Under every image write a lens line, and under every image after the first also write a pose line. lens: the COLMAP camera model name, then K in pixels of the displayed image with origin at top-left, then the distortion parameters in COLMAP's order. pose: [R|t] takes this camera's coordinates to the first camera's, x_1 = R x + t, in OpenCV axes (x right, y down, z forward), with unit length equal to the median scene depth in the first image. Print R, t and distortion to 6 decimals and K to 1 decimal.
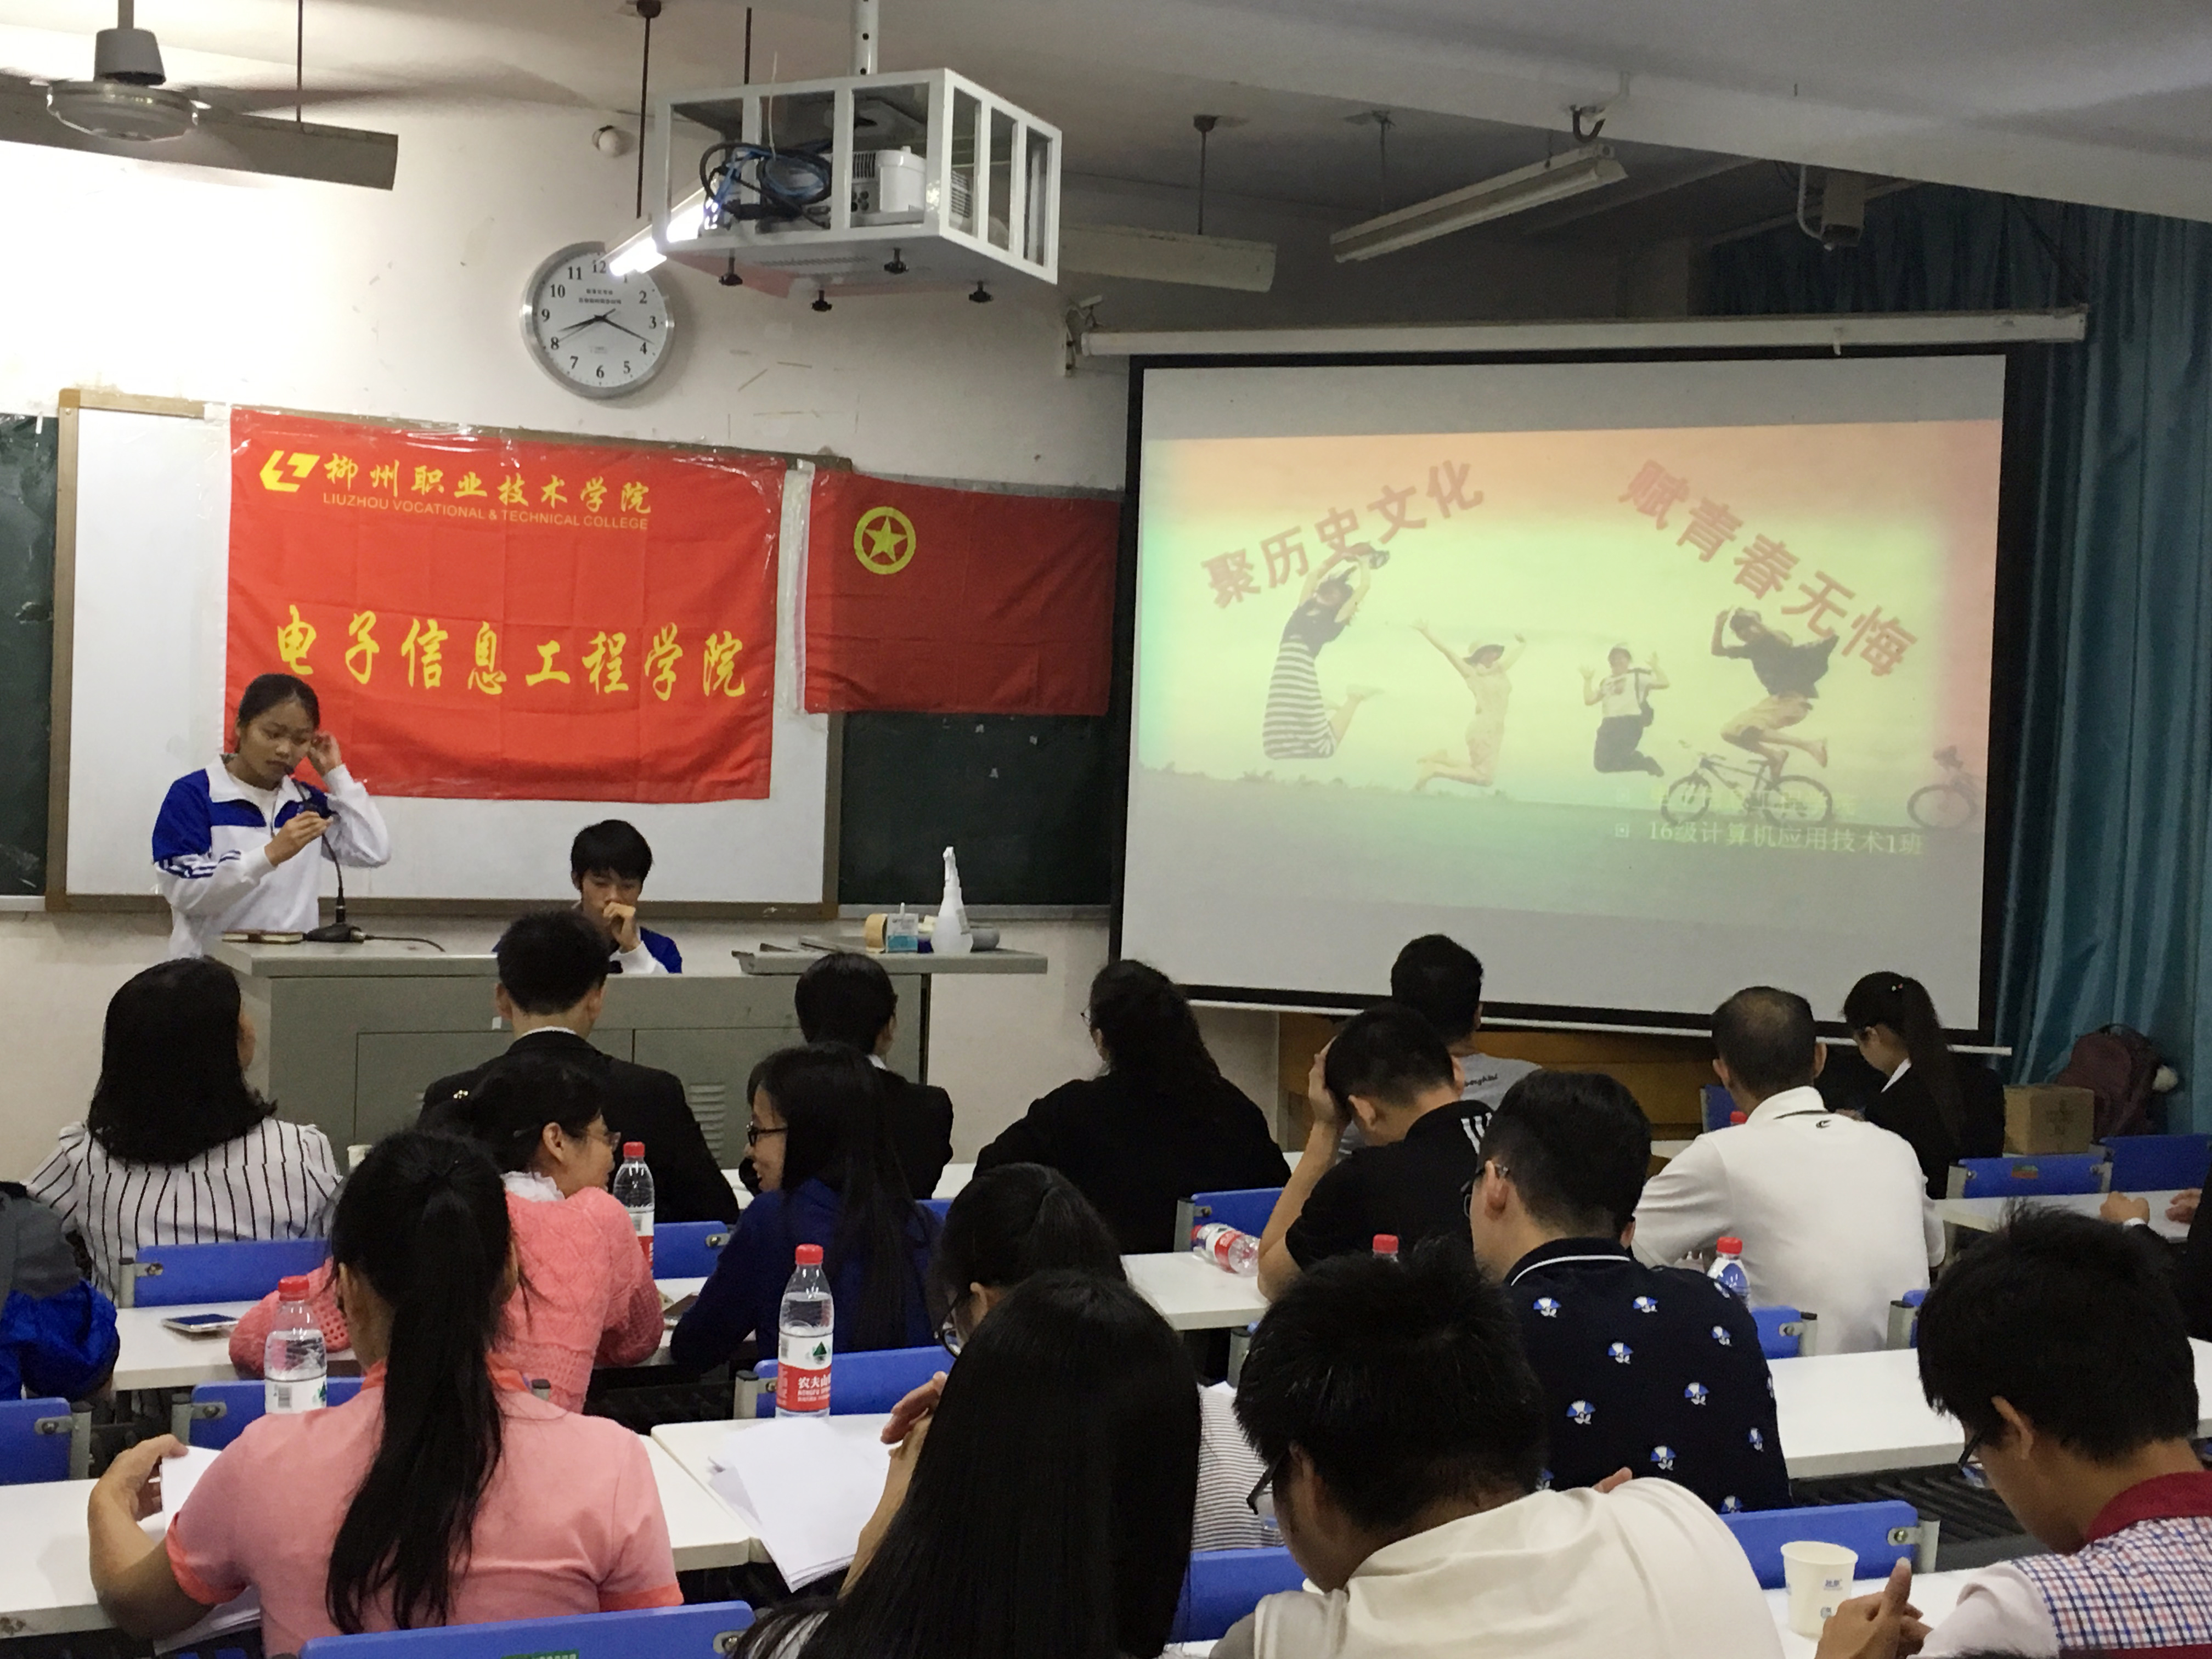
lens RADIAL K [[2698.4, 0, 1106.0], [0, 2698.4, 829.5], [0, 0, 1]] dist [0.035991, 0.023284]
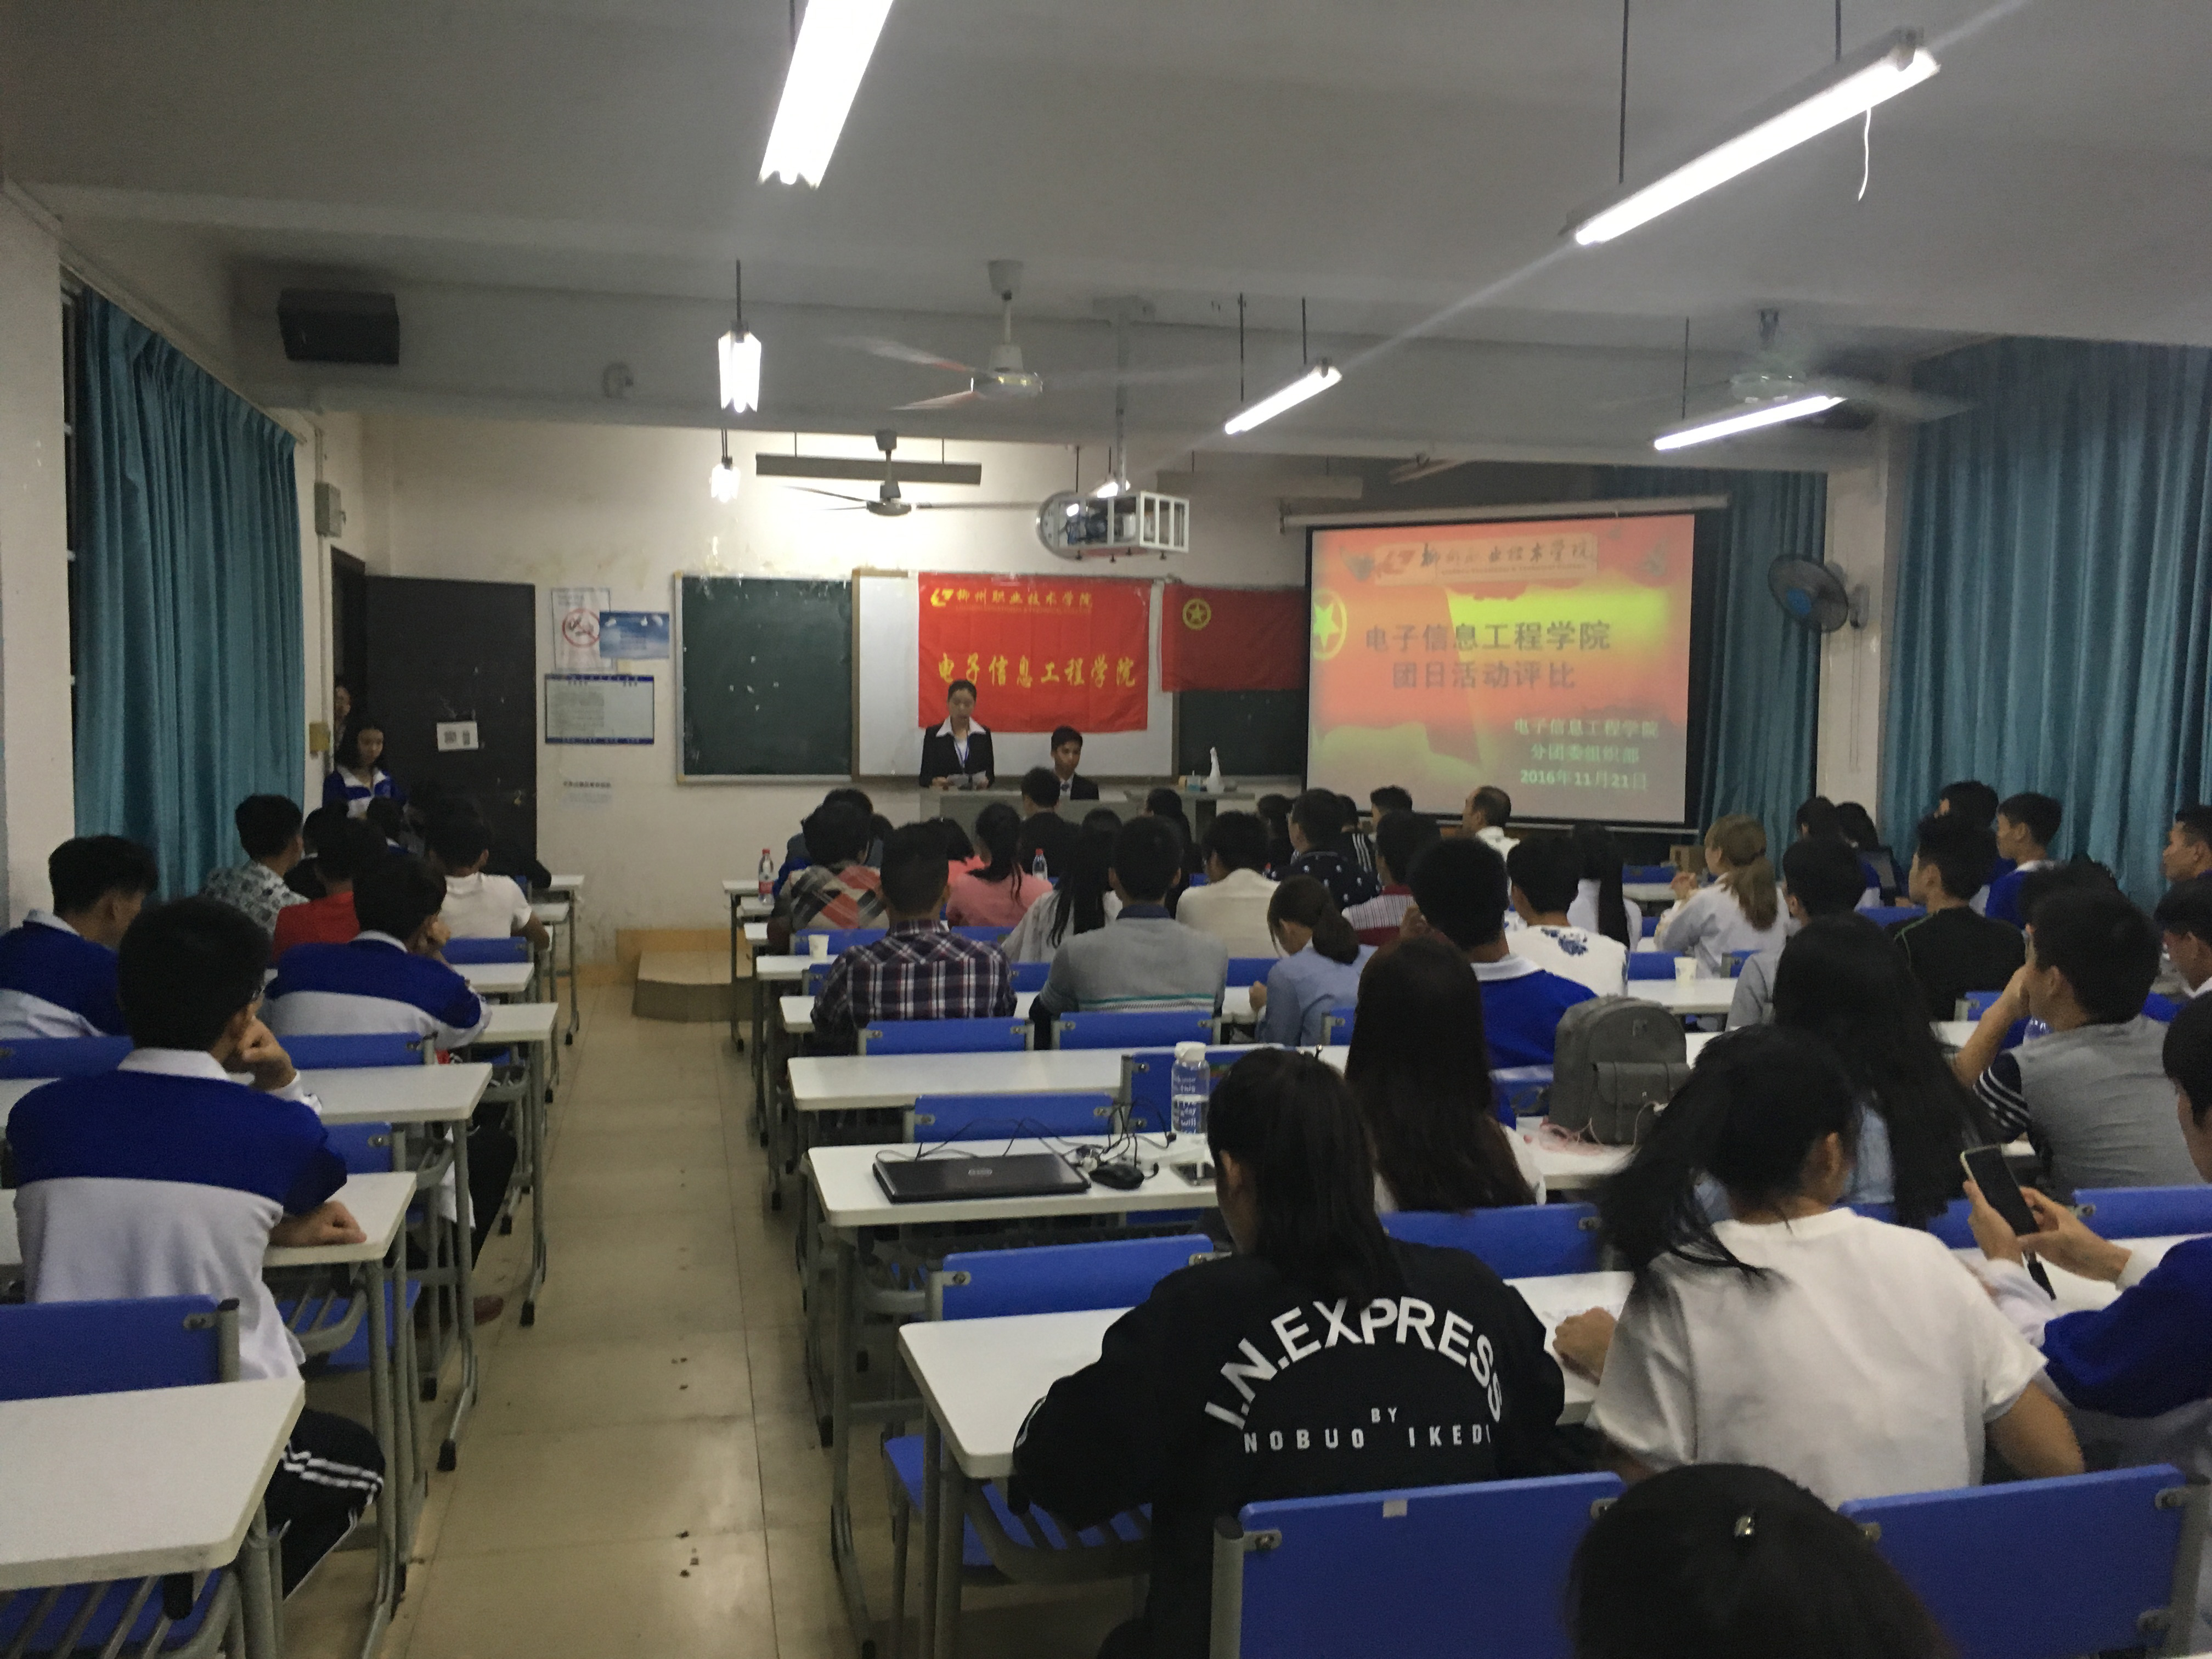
lens RADIAL K [[1833.5, 0, 1106.0], [0, 1833.5, 829.5], [0, 0, 1]] dist [0.008083, 0.000098]
pose [[0.978774, -0.010931, -0.204652, 0.163175], [0.018952, 0.999125, 0.037271, 0.014366], [0.204066, -0.040358, 0.978125, -0.541393]]
